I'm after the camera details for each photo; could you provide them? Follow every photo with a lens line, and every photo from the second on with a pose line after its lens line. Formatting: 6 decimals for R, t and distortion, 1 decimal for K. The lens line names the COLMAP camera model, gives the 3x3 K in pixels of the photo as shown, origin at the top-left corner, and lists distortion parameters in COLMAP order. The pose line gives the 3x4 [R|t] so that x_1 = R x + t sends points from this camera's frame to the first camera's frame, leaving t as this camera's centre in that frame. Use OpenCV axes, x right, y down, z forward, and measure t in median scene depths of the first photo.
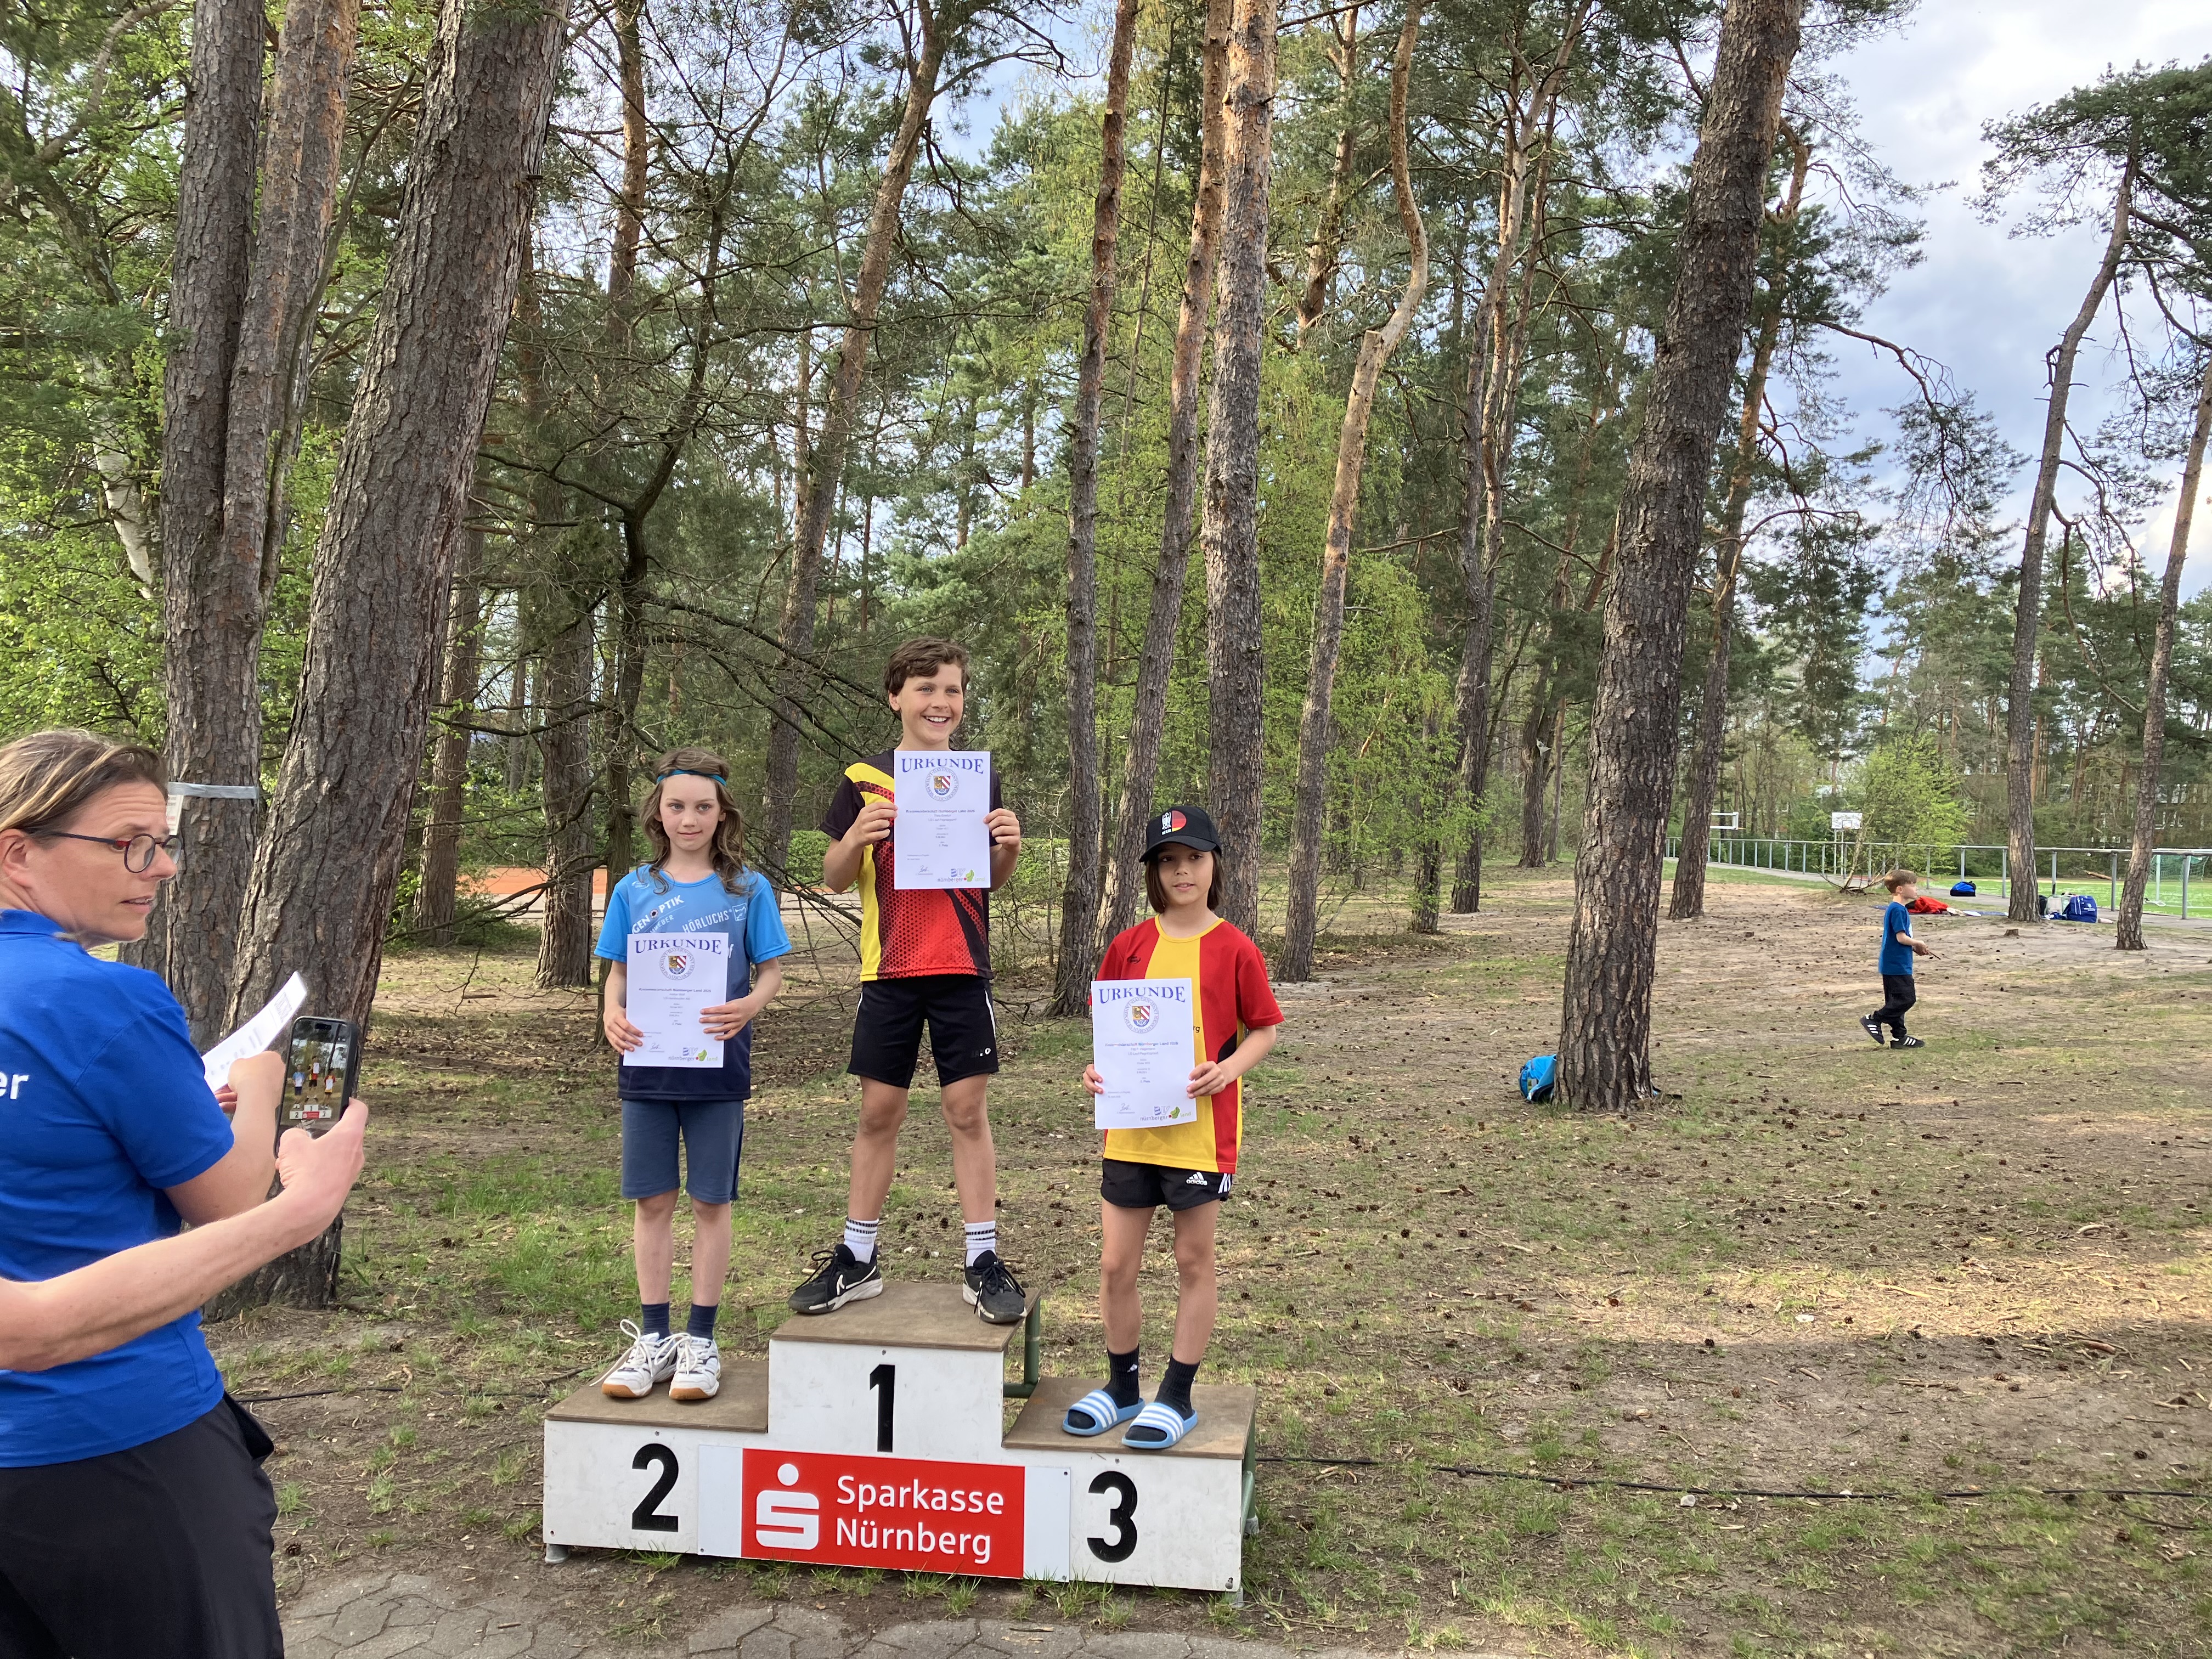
lens RADIAL K [[1825.4, 0, 1116.3], [0, 1825.4, 797.9], [0, 0, 1]] dist [0.021990, -0.009821]
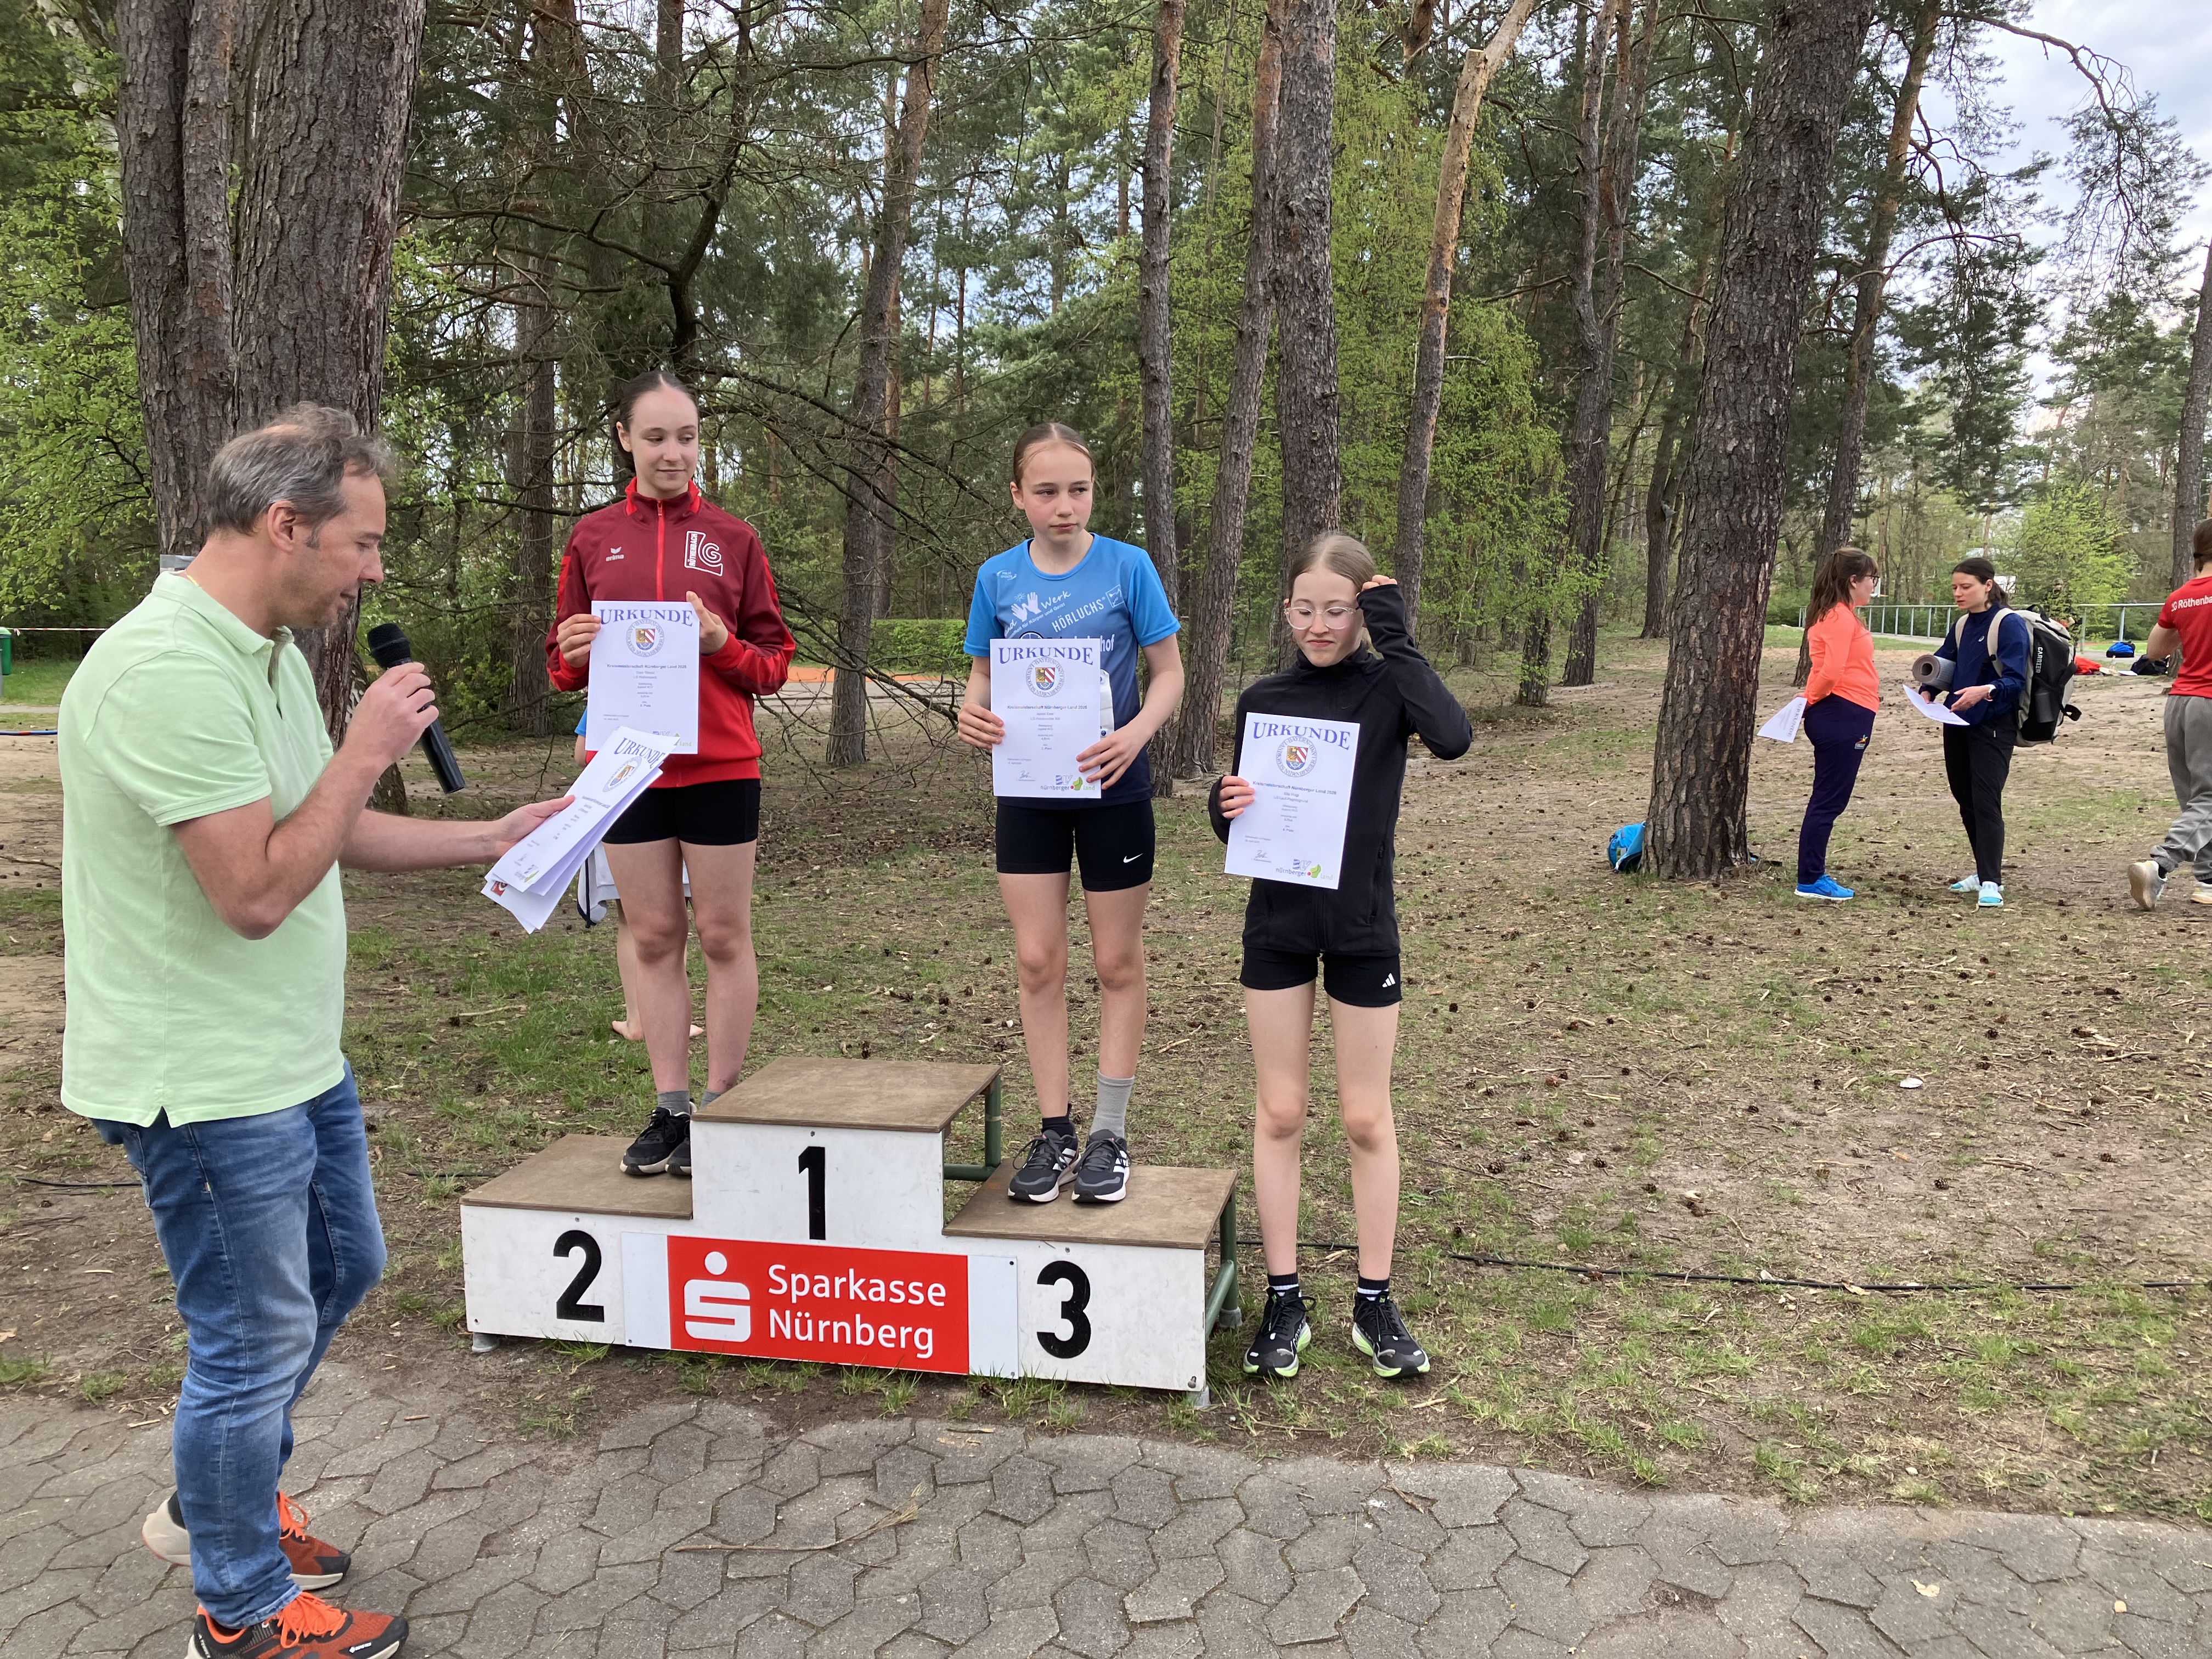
lens RADIAL K [[1825.4, 0, 1093.2], [0, 1825.4, 825.5], [0, 0, 1]] dist [0.021990, -0.009821]
pose [[0.996777, -0.014116, -0.078969, 0.057714], [0.024304, 0.991271, 0.129579, 0.025372], [0.076450, -0.131080, 0.988420, 0.092667]]
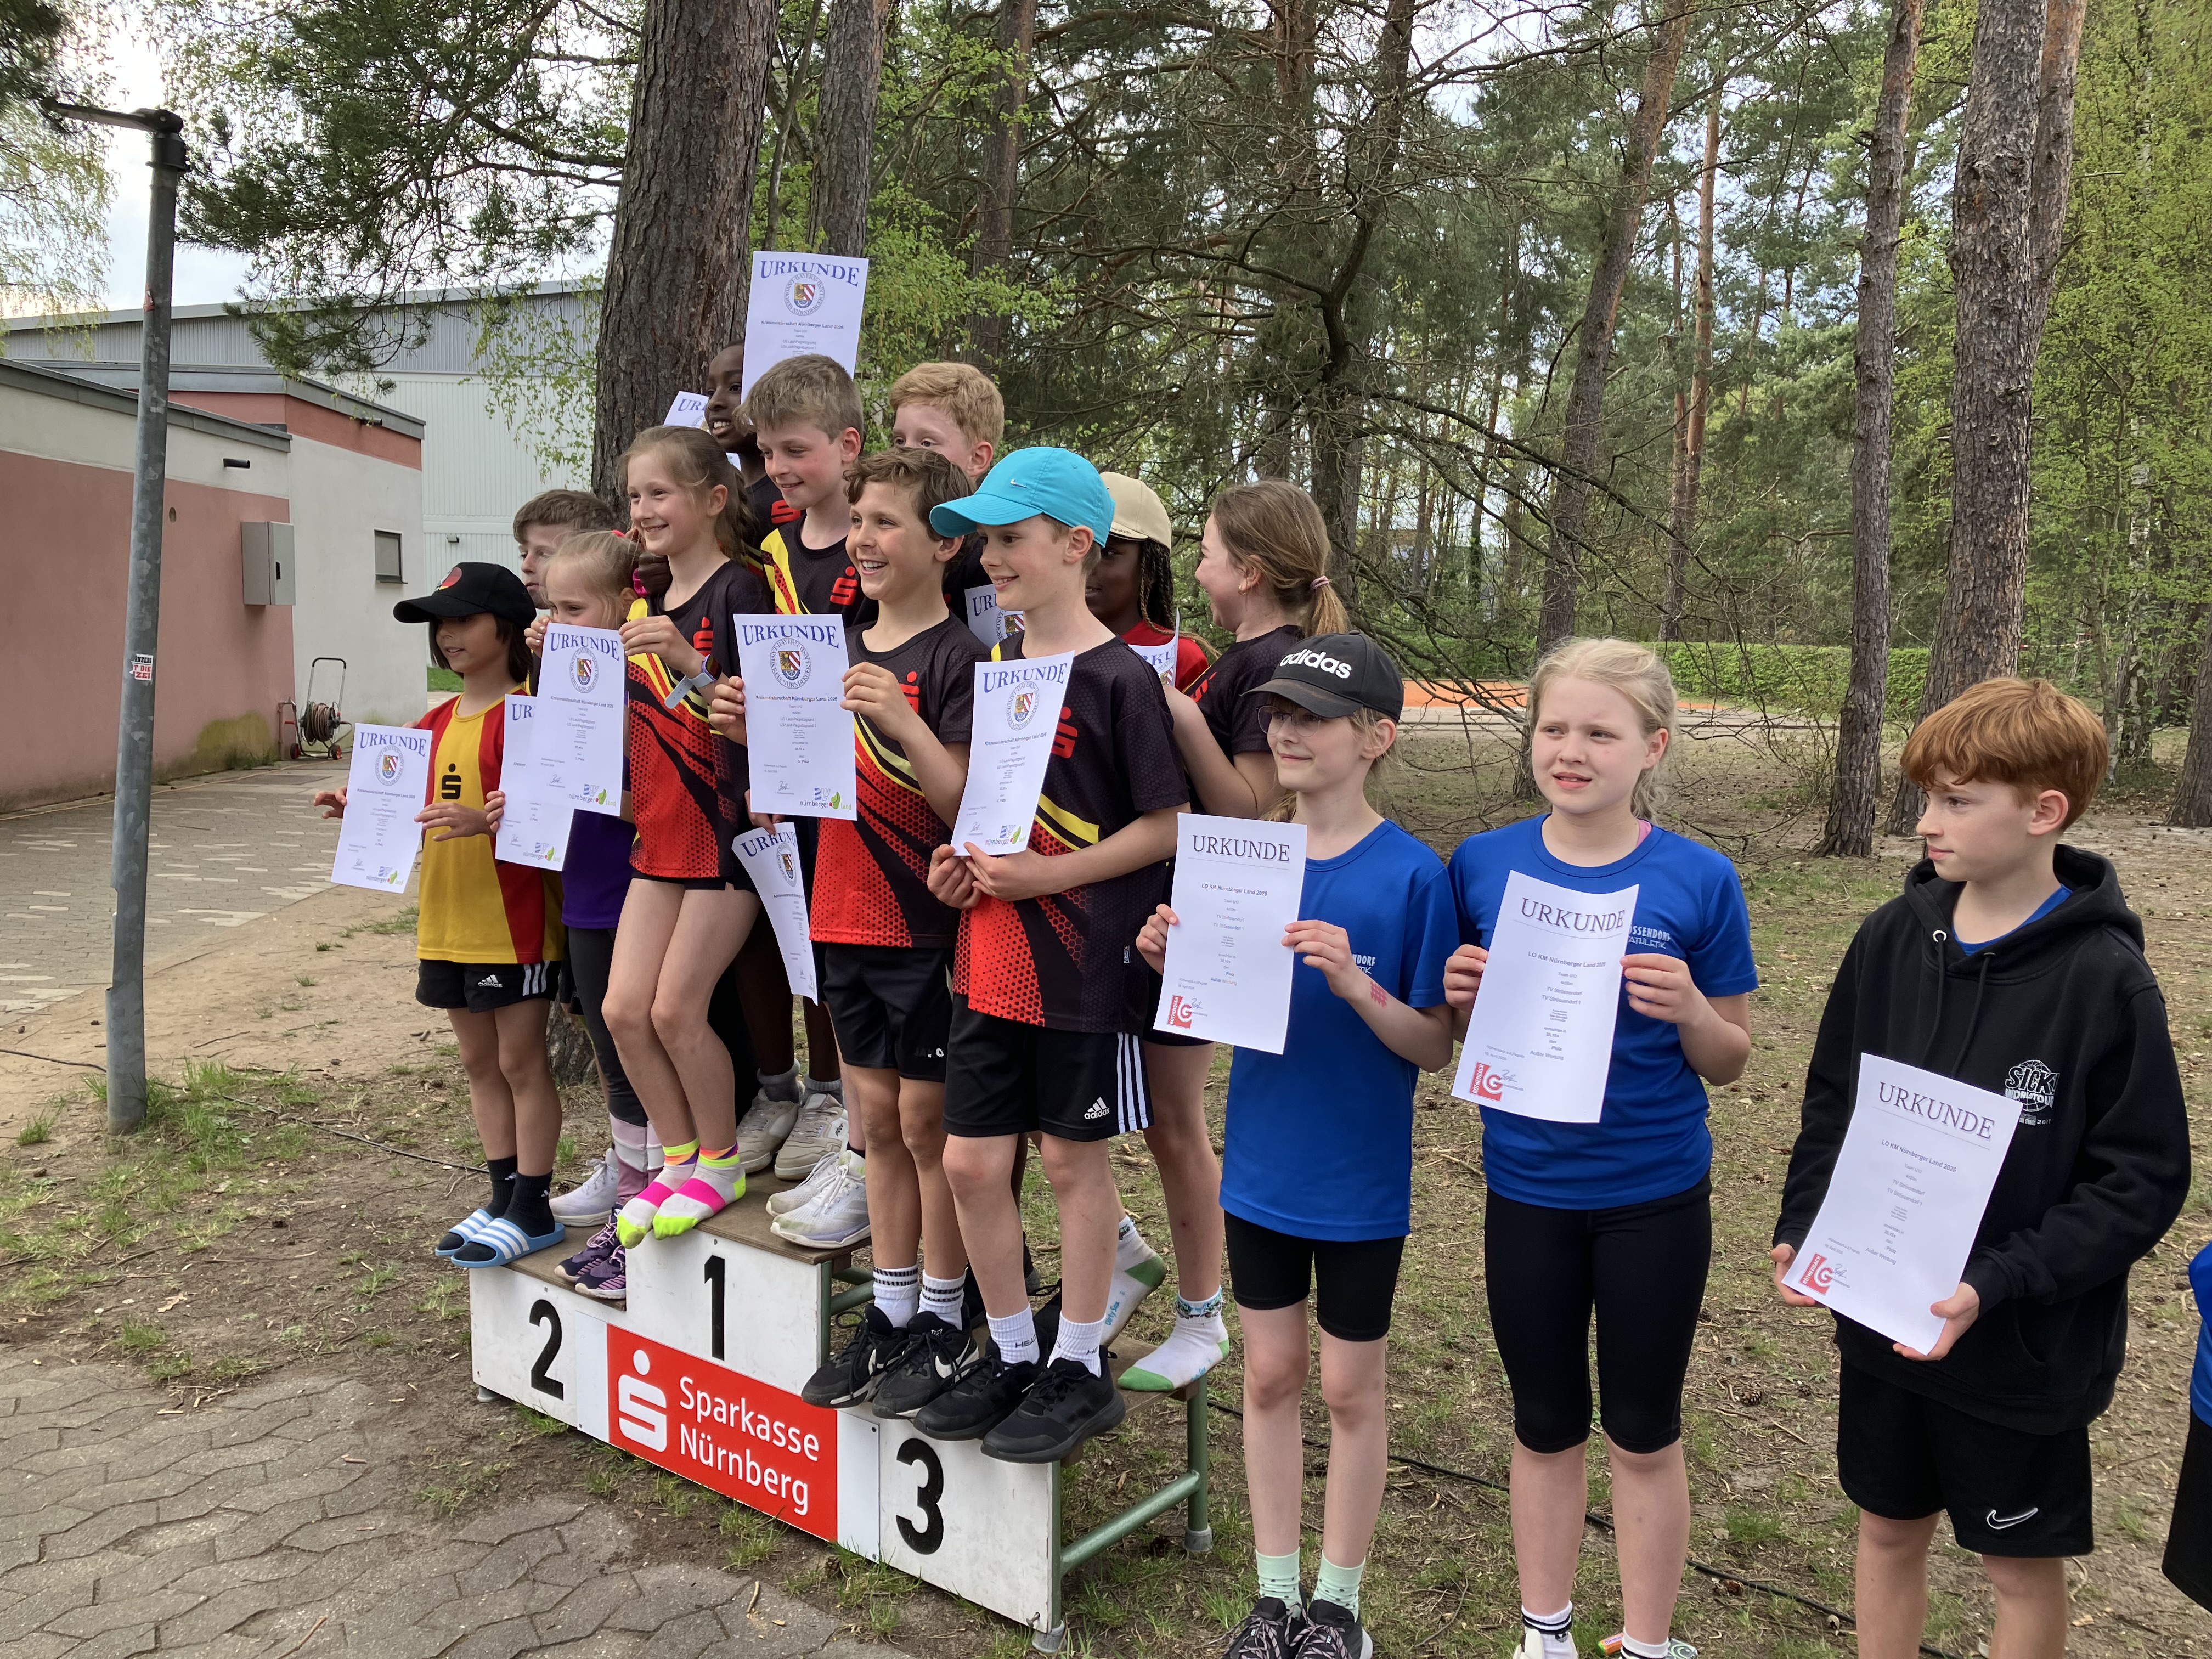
lens RADIAL K [[1825.4, 0, 1115.4], [0, 1825.4, 822.3], [0, 0, 1]] dist [0.021990, -0.009821]
pose [[0.870360, 0.043705, -0.490472, 0.286146], [0.012290, 0.993815, 0.110366, 0.018770], [0.492262, -0.102086, 0.864440, 0.269065]]
